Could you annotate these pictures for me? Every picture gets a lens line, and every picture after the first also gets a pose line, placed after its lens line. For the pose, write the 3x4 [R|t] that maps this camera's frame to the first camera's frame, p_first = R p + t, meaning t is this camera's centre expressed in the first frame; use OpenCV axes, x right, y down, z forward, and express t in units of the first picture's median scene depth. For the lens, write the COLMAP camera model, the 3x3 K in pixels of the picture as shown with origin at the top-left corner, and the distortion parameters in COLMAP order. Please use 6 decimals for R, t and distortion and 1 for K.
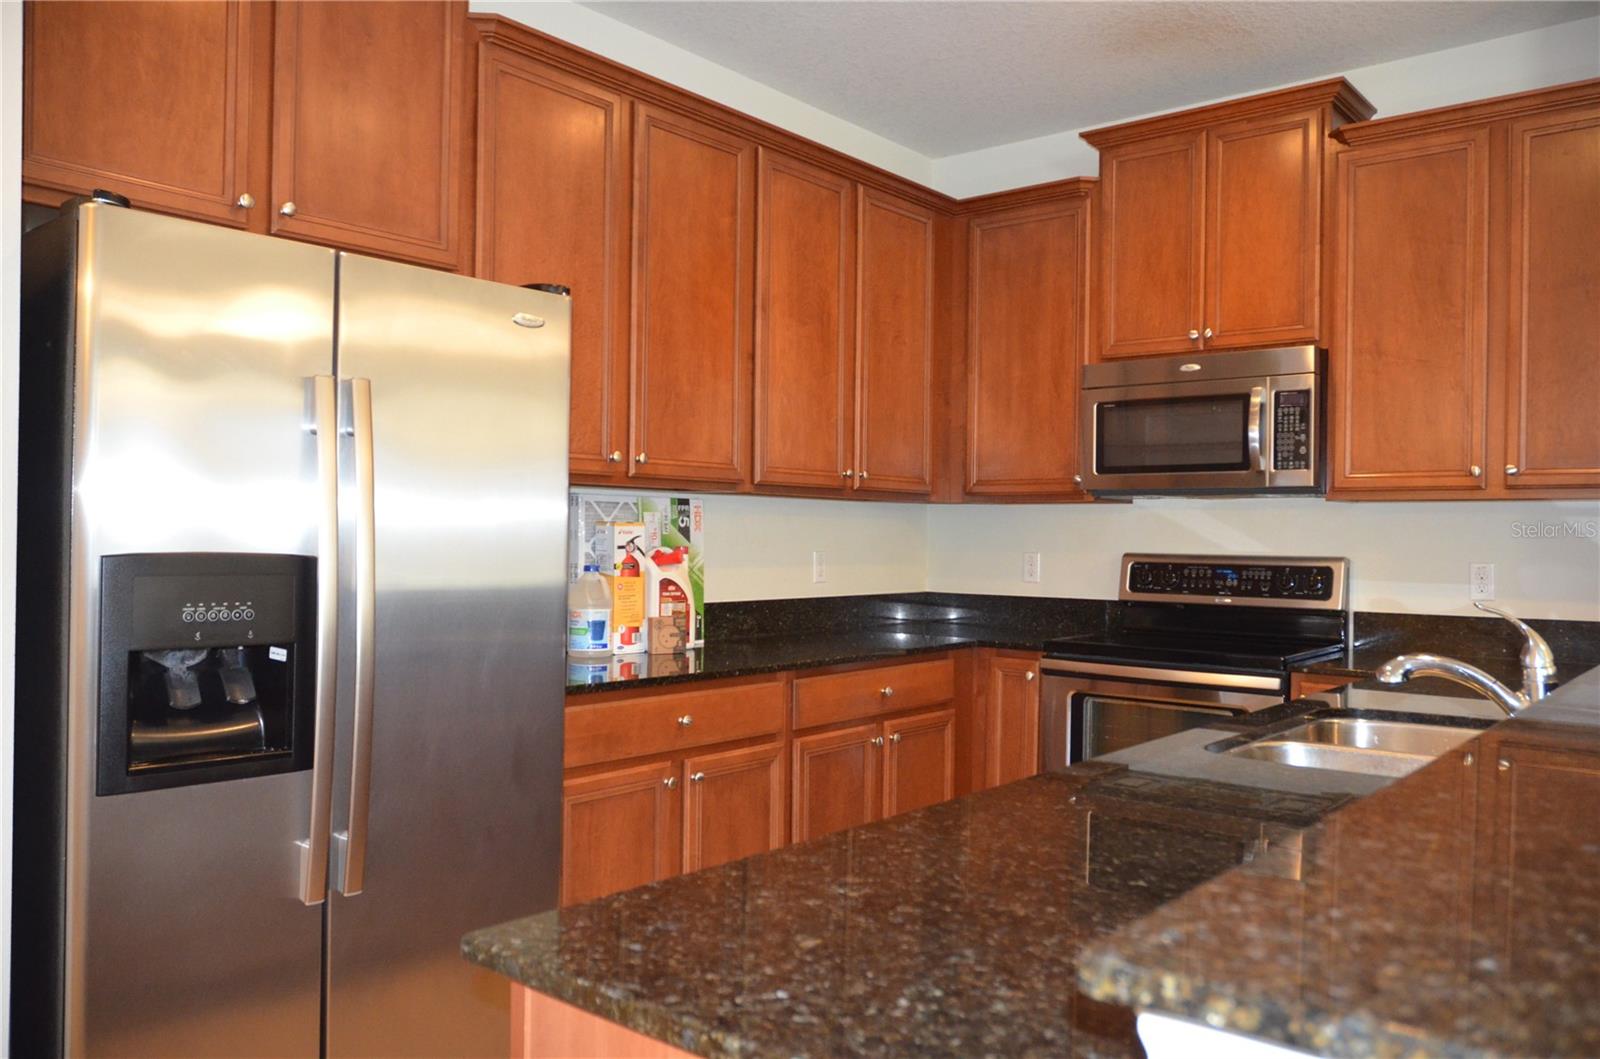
lens RADIAL K [[1236.4, 0, 800.0], [0, 1236.4, 529.5], [0, 0, 1]] dist [-0.009508, -0.001518]
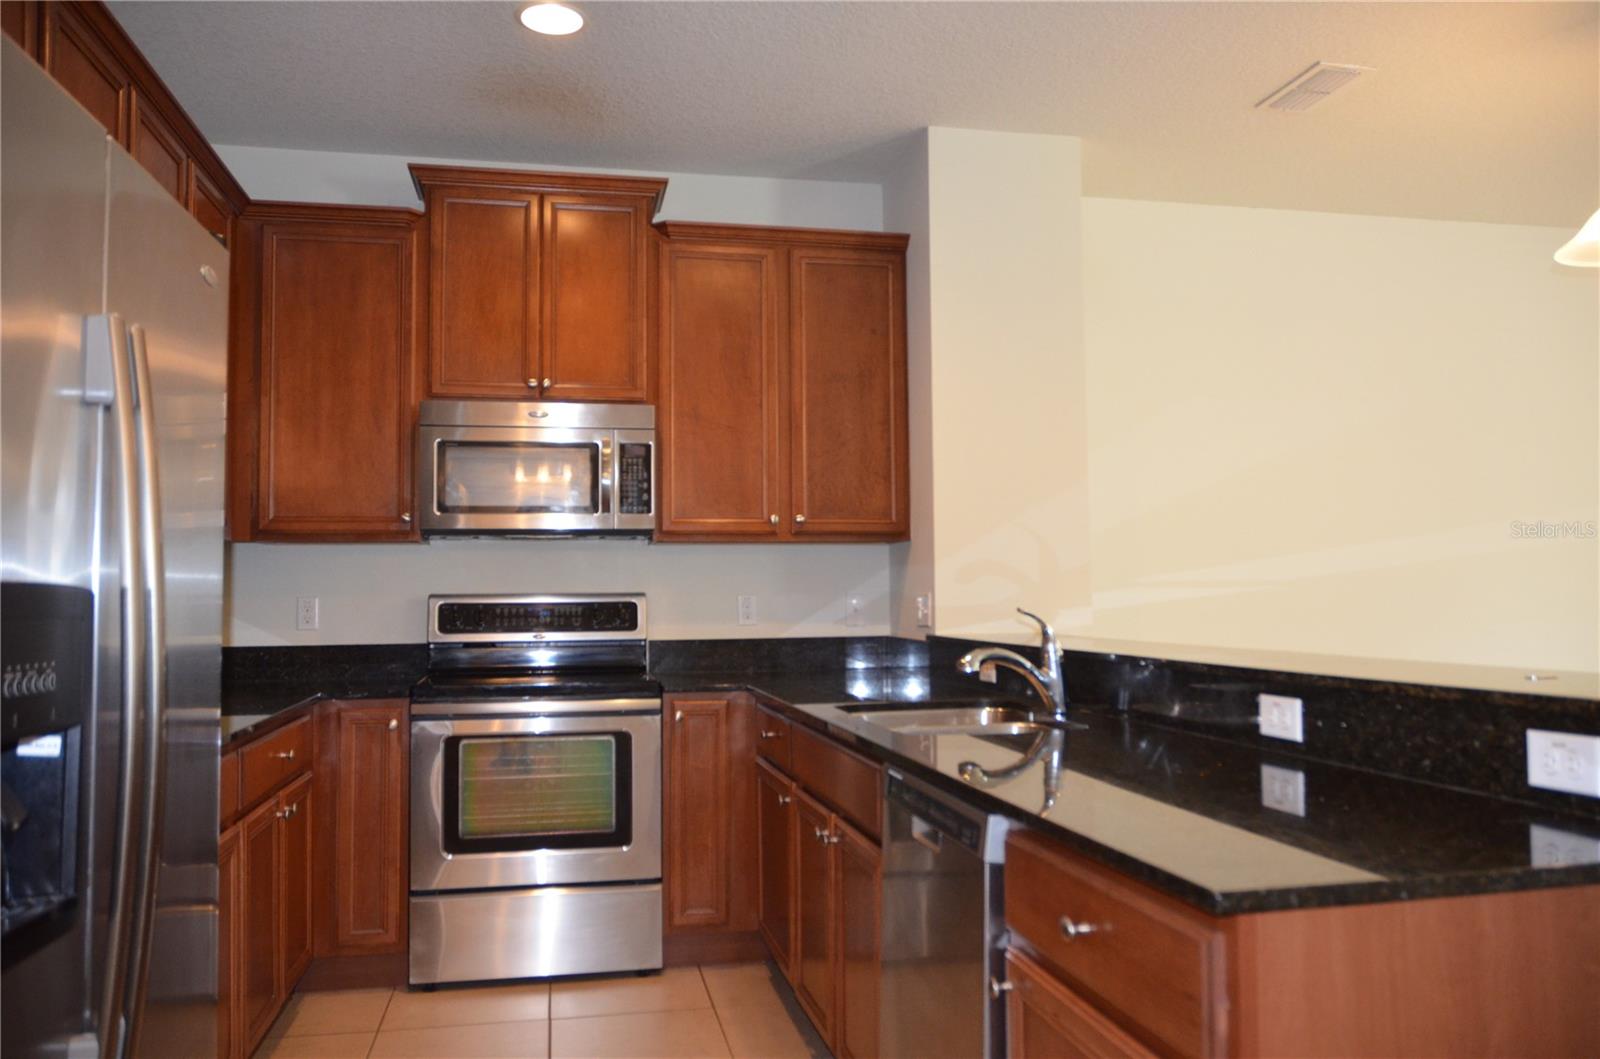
lens RADIAL K [[1236.4, 0, 800.0], [0, 1236.4, 529.5], [0, 0, 1]] dist [-0.009508, -0.001518]
pose [[0.628033, 0.022649, 0.777857, -0.358904], [0.013289, 0.999118, -0.039821, 0.011748], [-0.778073, 0.035346, 0.627179, 0.170800]]
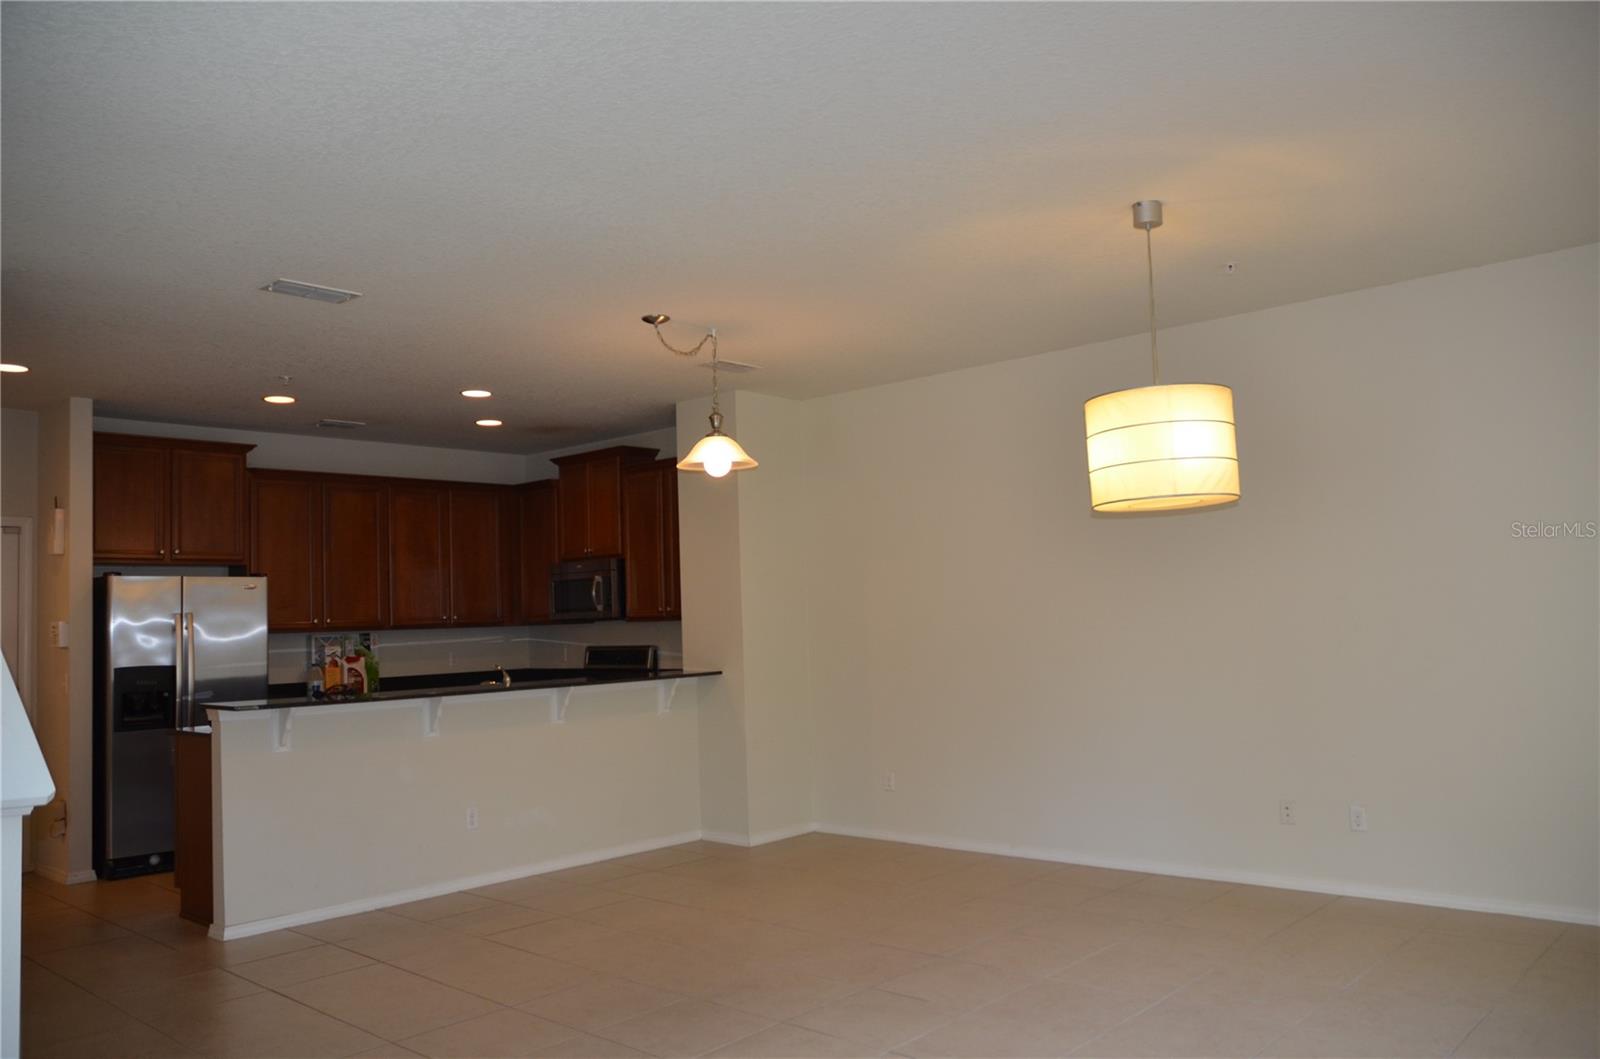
lens RADIAL K [[1236.4, 0, 800.0], [0, 1236.4, 529.5], [0, 0, 1]] dist [-0.009508, -0.001518]
pose [[0.998296, -0.049130, -0.031494, 0.805510], [0.046868, 0.996519, -0.068940, -0.020669], [0.034771, 0.067346, 0.997124, -1.311297]]
